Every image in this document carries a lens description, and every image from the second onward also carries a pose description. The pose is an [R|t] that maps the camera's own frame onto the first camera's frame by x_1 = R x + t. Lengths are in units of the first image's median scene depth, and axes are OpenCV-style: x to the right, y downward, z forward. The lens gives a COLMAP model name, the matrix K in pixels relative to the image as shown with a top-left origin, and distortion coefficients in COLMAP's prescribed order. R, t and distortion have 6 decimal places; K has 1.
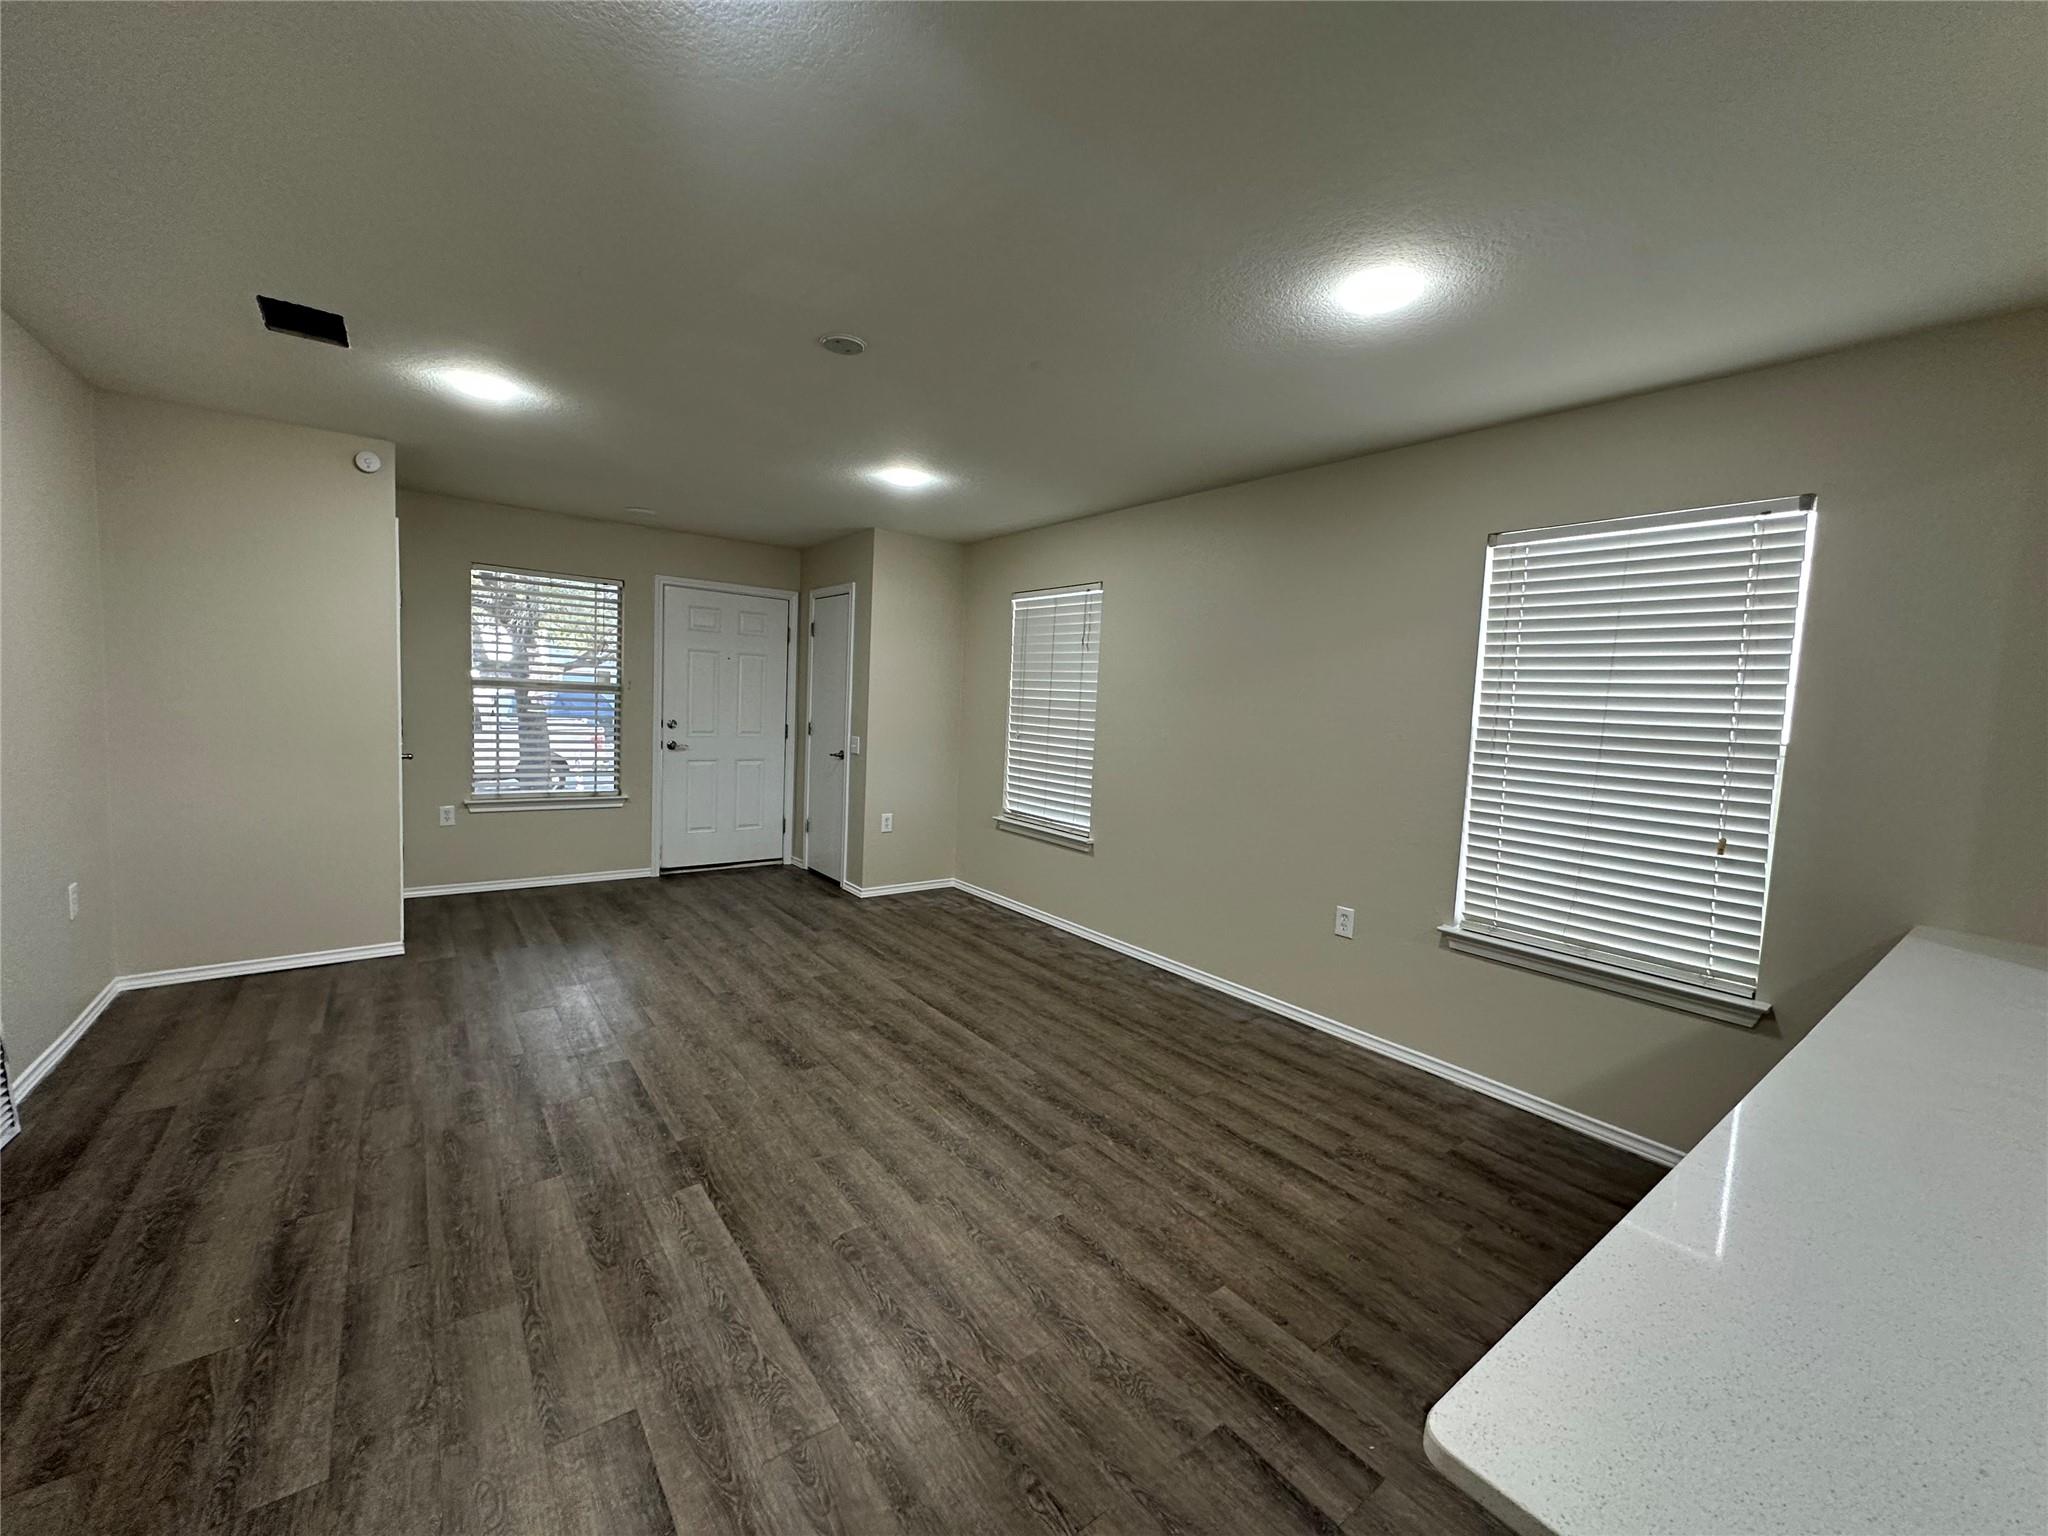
lens RADIAL K [[815.2, 0, 1021.2], [0, 815.2, 768.5], [0, 0, 1]] dist [-0.006084, 0.002381]
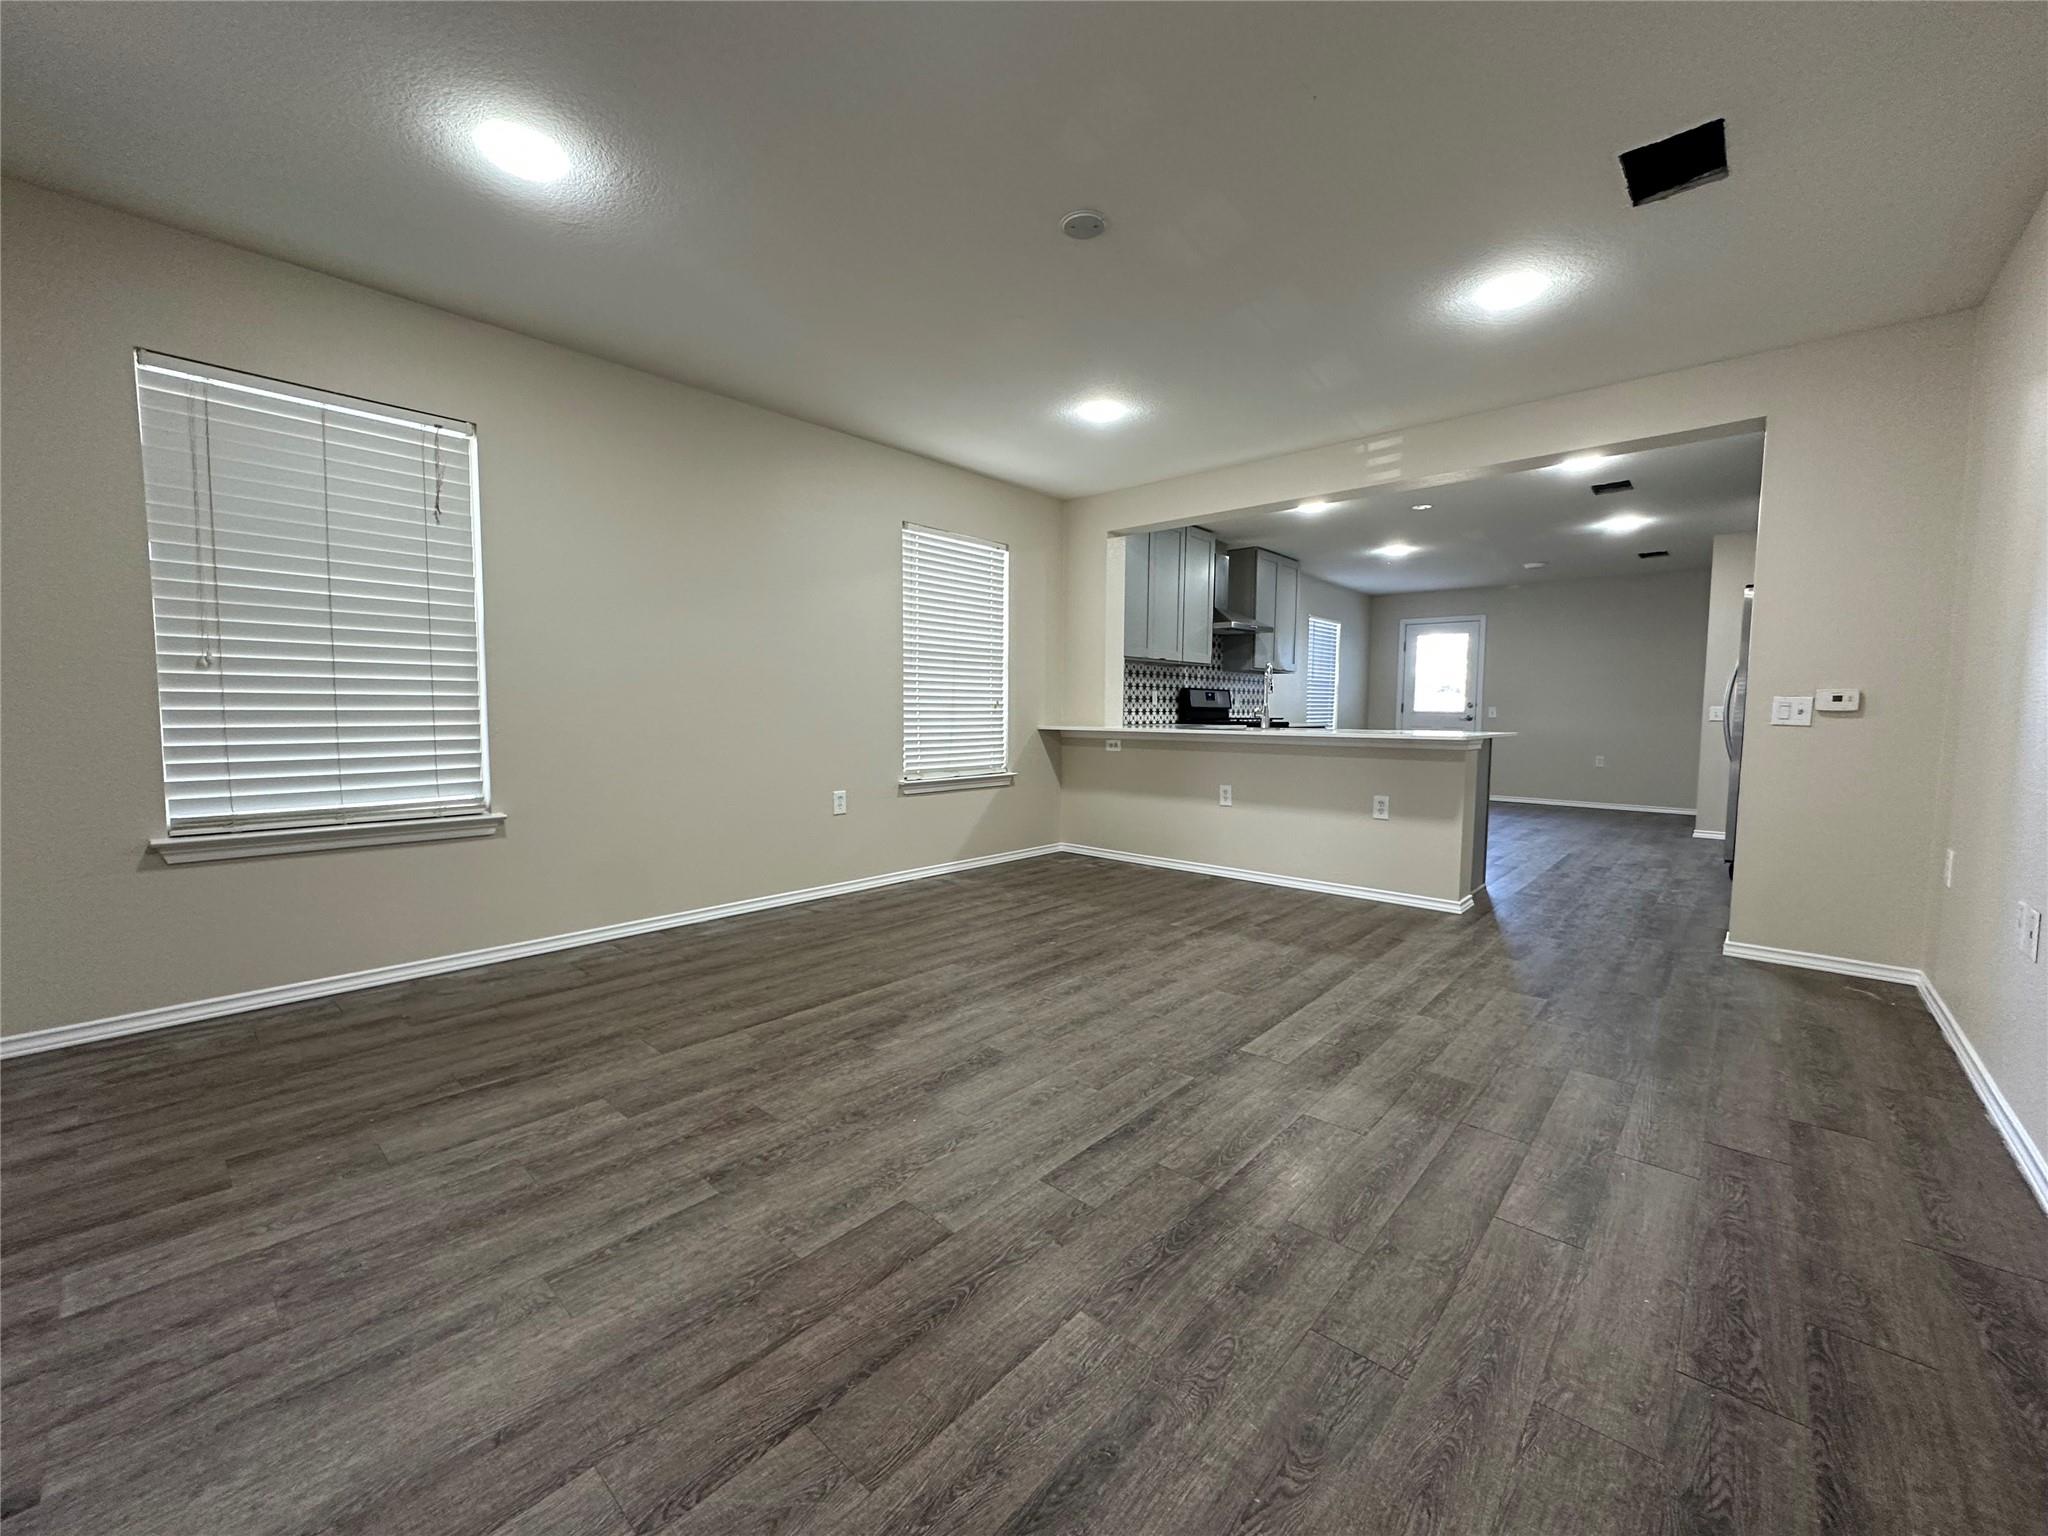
lens RADIAL K [[815.2, 0, 1021.2], [0, 815.2, 768.5], [0, 0, 1]] dist [-0.006084, 0.002381]
pose [[-0.187157, -0.120348, 0.974930, -0.854774], [0.066908, 0.988600, 0.134880, -0.015450], [-0.980049, 0.090474, -0.176971, 0.912755]]
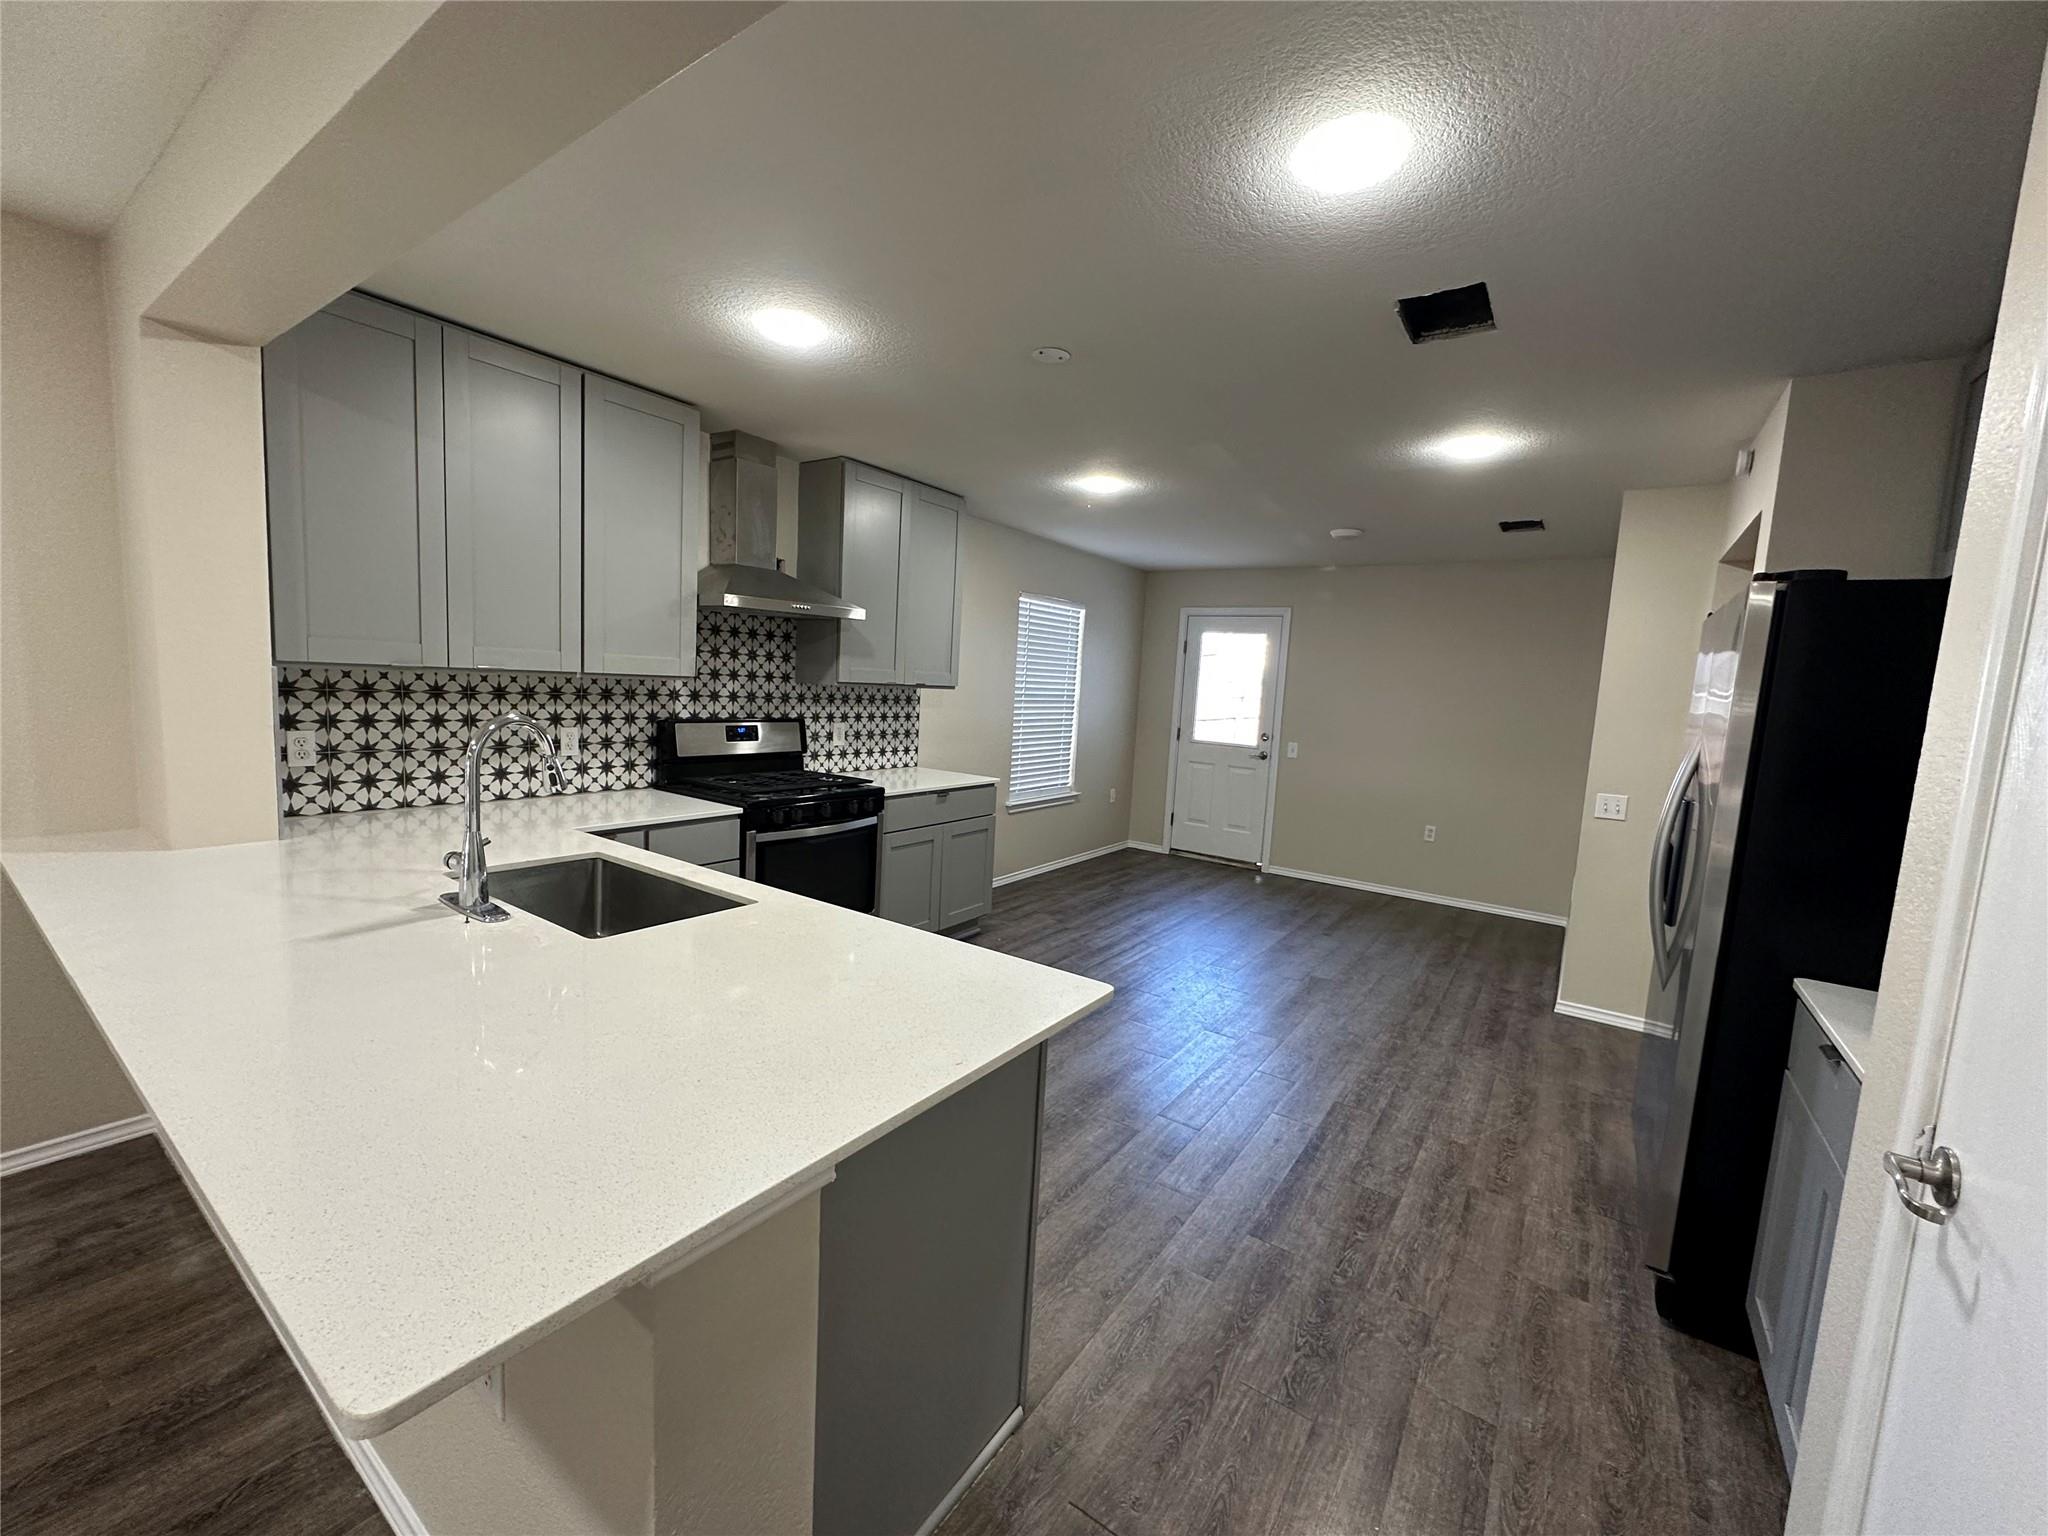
lens RADIAL K [[815.2, 0, 1021.2], [0, 815.2, 768.5], [0, 0, 1]] dist [-0.006084, 0.002381]
pose [[-0.304517, -0.165669, 0.937989, -0.094014], [0.012356, 0.983988, 0.177805, -0.028640], [-0.952427, 0.065735, -0.297594, 0.072009]]
